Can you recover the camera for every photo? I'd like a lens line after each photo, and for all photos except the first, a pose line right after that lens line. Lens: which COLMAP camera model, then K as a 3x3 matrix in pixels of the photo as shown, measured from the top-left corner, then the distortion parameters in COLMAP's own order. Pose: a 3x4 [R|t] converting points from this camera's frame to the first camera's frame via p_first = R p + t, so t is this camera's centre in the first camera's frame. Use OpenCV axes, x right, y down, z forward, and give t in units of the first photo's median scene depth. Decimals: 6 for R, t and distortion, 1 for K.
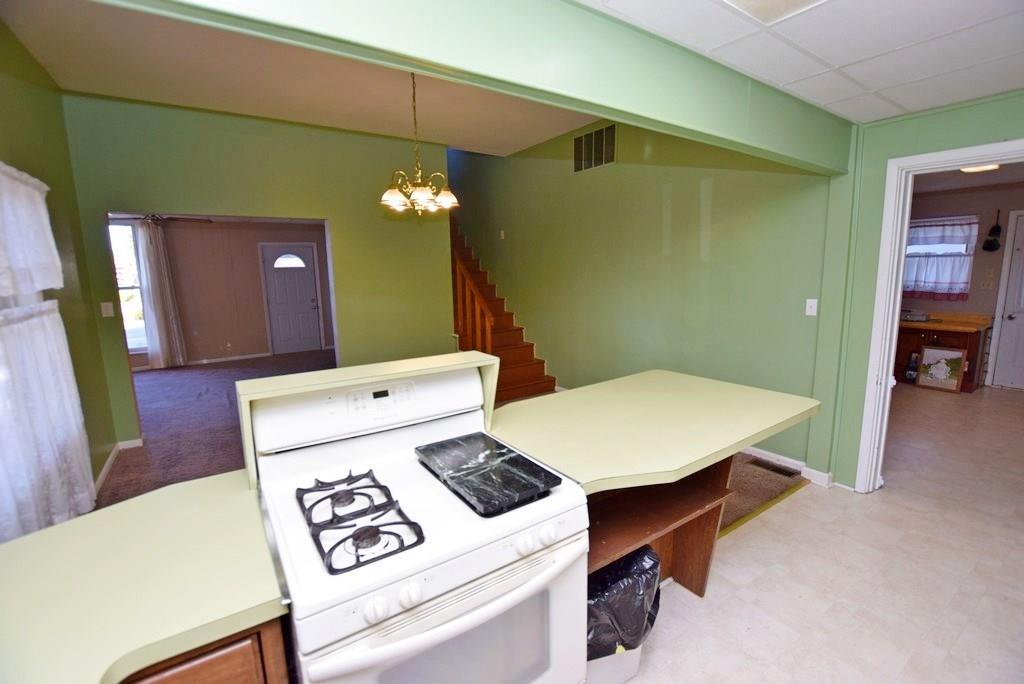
lens RADIAL K [[452.9, 0, 512.0], [0, 452.9, 342.0], [0, 0, 1]] dist [-0.033687, 0.004519]
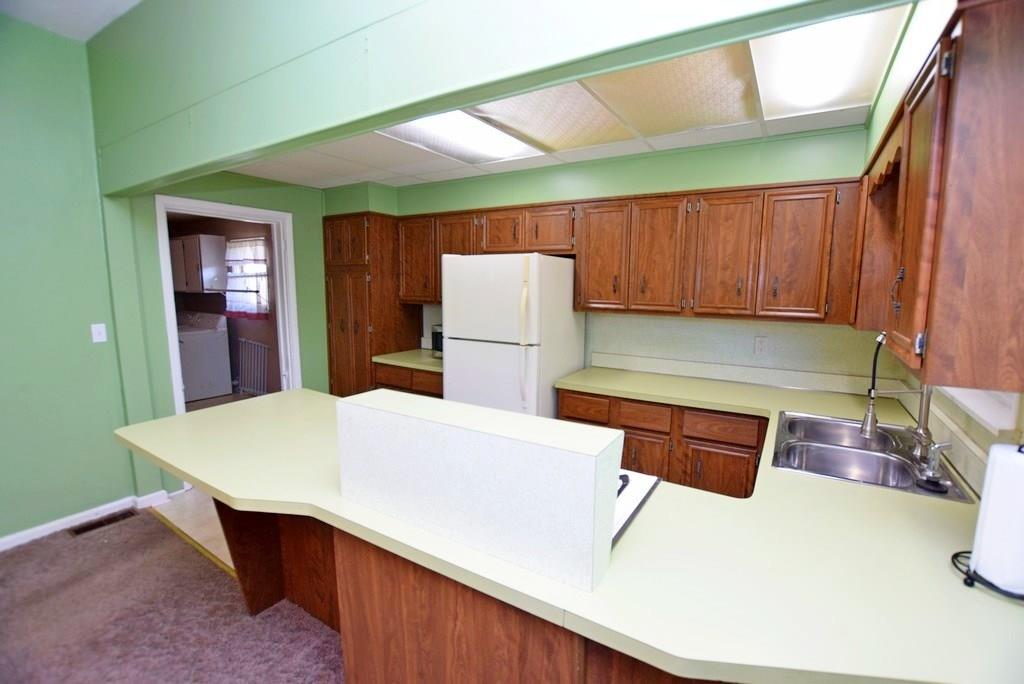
lens RADIAL K [[452.9, 0, 512.0], [0, 452.9, 342.0], [0, 0, 1]] dist [-0.033687, 0.004519]
pose [[-0.400371, -0.116537, 0.908913, -0.456962], [0.137660, 0.972975, 0.185390, -0.105059], [-0.905954, 0.199346, -0.373508, 0.532917]]
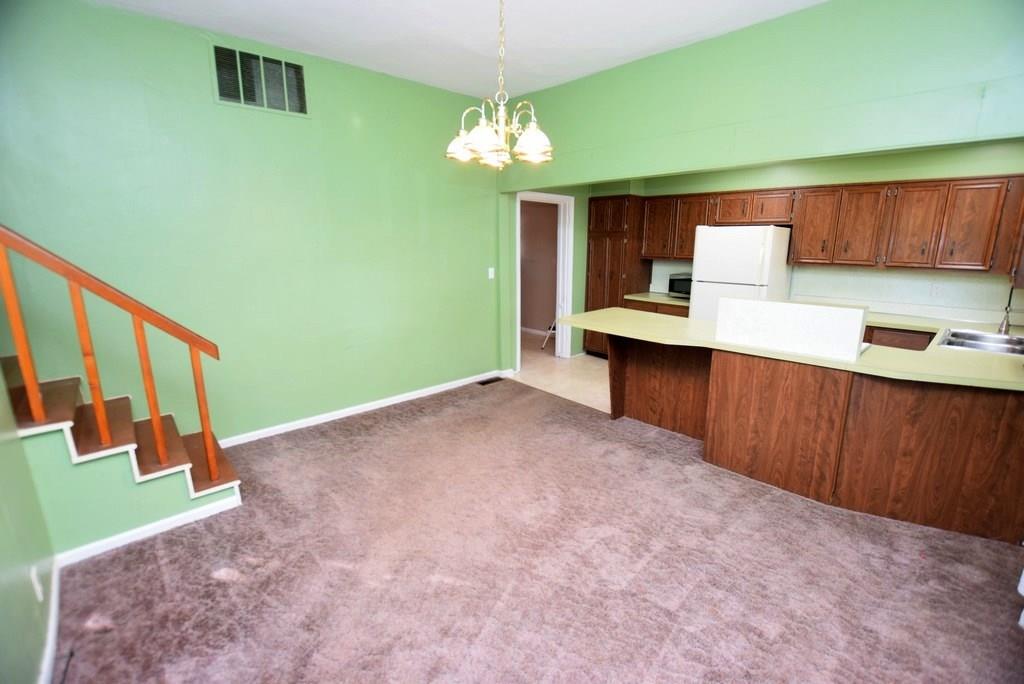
lens RADIAL K [[452.9, 0, 512.0], [0, 452.9, 342.0], [0, 0, 1]] dist [-0.033687, 0.004519]
pose [[-0.150092, -0.207027, 0.966754, -0.882126], [0.152523, 0.961276, 0.229533, -0.188795], [-0.976836, 0.181903, -0.112703, 1.071164]]
